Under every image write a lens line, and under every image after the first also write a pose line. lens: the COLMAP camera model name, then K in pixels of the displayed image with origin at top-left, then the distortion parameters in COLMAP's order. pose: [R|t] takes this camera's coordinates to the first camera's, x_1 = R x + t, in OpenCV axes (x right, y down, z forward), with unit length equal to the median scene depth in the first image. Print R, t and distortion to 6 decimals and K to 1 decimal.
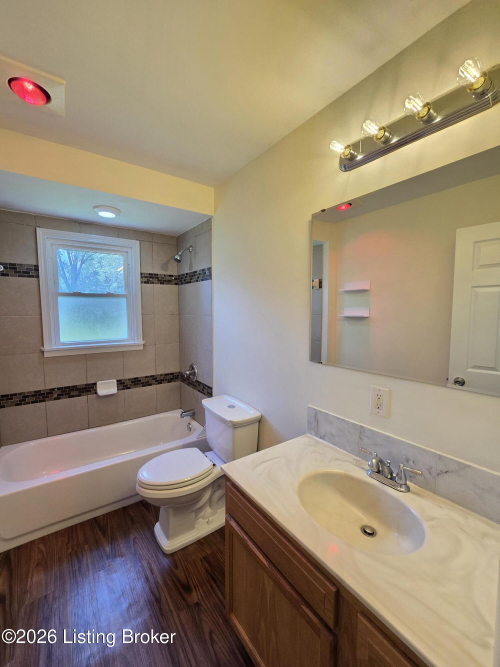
lens RADIAL K [[273.5, 0, 248.1], [0, 273.5, 331.2], [0, 0, 1]] dist [-0.002235, 0.000348]
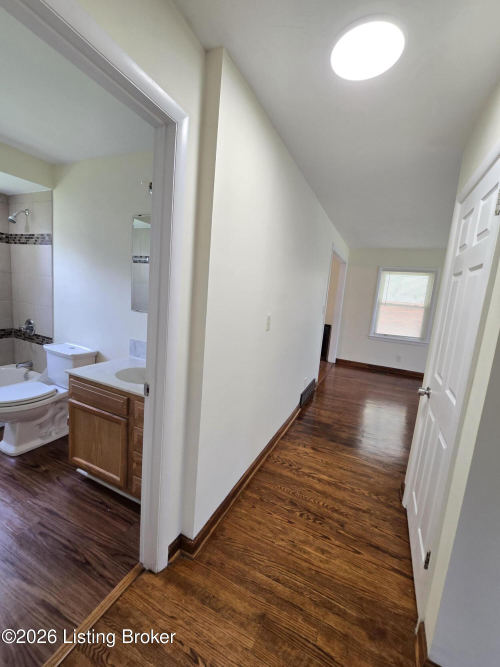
lens RADIAL K [[273.5, 0, 248.1], [0, 273.5, 331.2], [0, 0, 1]] dist [-0.002235, 0.000348]
pose [[0.868547, 0.003664, 0.495593, 0.024447], [-0.046966, 0.996081, 0.074945, 0.067765], [-0.493376, -0.088369, 0.865315, -0.604759]]
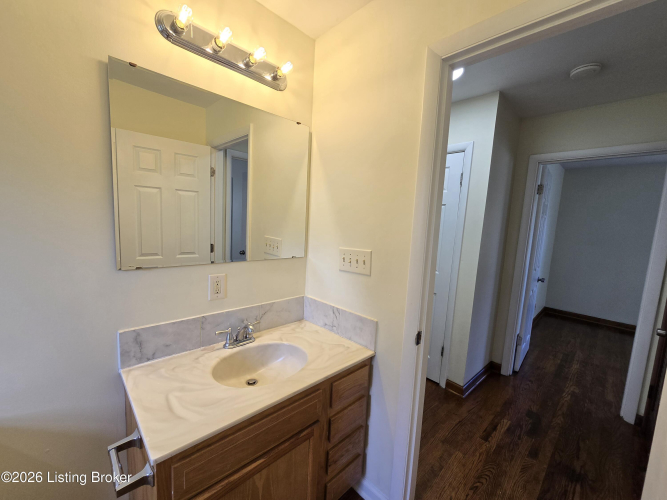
lens RADIAL K [[273.7, 0, 324.5], [0, 273.7, 255.2], [0, 0, 1]] dist [-0.010732, 0.000027]
pose [[-0.139411, -0.123014, 0.982564, -0.460775], [0.025775, 0.991467, 0.127786, -0.005359], [-0.989899, 0.043140, -0.135051, 0.476206]]
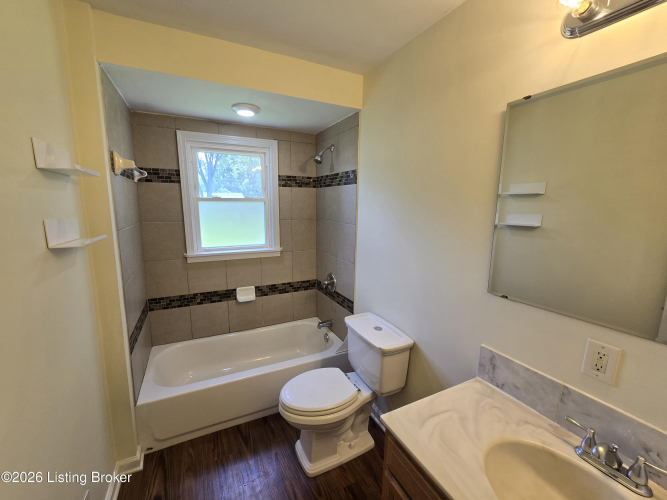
lens RADIAL K [[274.2, 0, 333.1], [0, 274.2, 250.9], [0, 0, 1]] dist [-0.002508, -0.000426]
pose [[0.988707, 0.032118, -0.146381, -0.095371], [-0.019385, 0.995967, 0.087597, -0.064018], [0.148605, -0.083770, 0.985342, 0.122490]]
